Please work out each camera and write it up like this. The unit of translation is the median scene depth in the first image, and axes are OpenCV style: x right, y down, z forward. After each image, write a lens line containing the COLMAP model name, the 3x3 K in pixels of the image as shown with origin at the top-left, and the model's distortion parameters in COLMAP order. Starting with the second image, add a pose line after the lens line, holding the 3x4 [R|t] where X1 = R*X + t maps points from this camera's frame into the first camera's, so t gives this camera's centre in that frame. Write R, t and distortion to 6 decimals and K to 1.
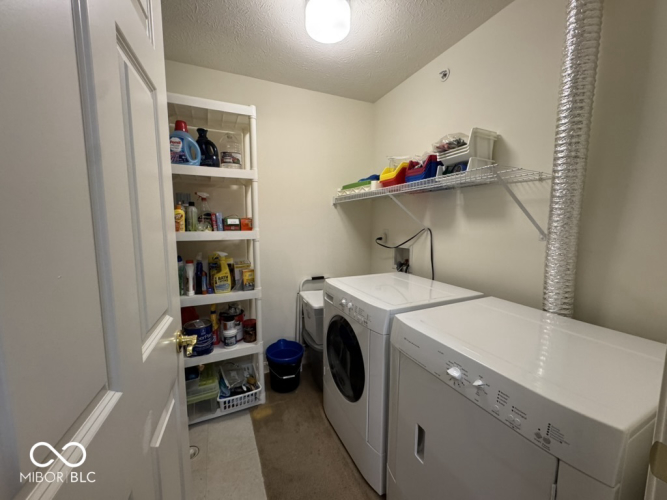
lens RADIAL K [[269.1, 0, 333.1], [0, 269.1, 250.5], [0, 0, 1]] dist [0.001686, -0.000470]
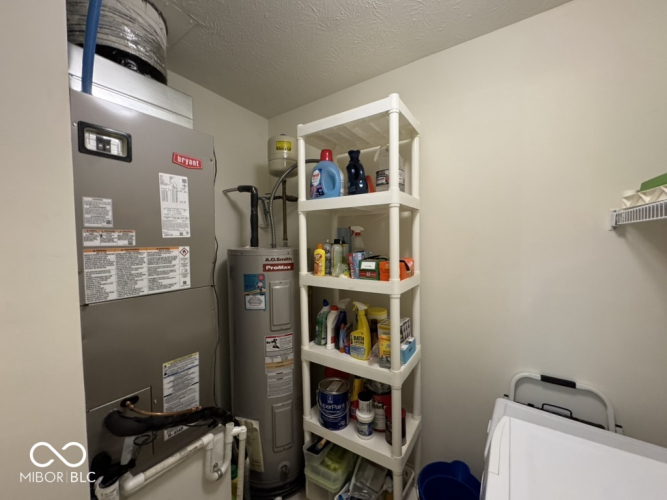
lens RADIAL K [[269.1, 0, 334.1], [0, 269.1, 250.4], [0, 0, 1]] dist [0.001686, -0.000470]
pose [[0.516730, 0.030393, -0.855609, 0.193037], [-0.074874, 0.997145, -0.009799, -0.132688], [0.852868, 0.069127, 0.517531, 0.536920]]
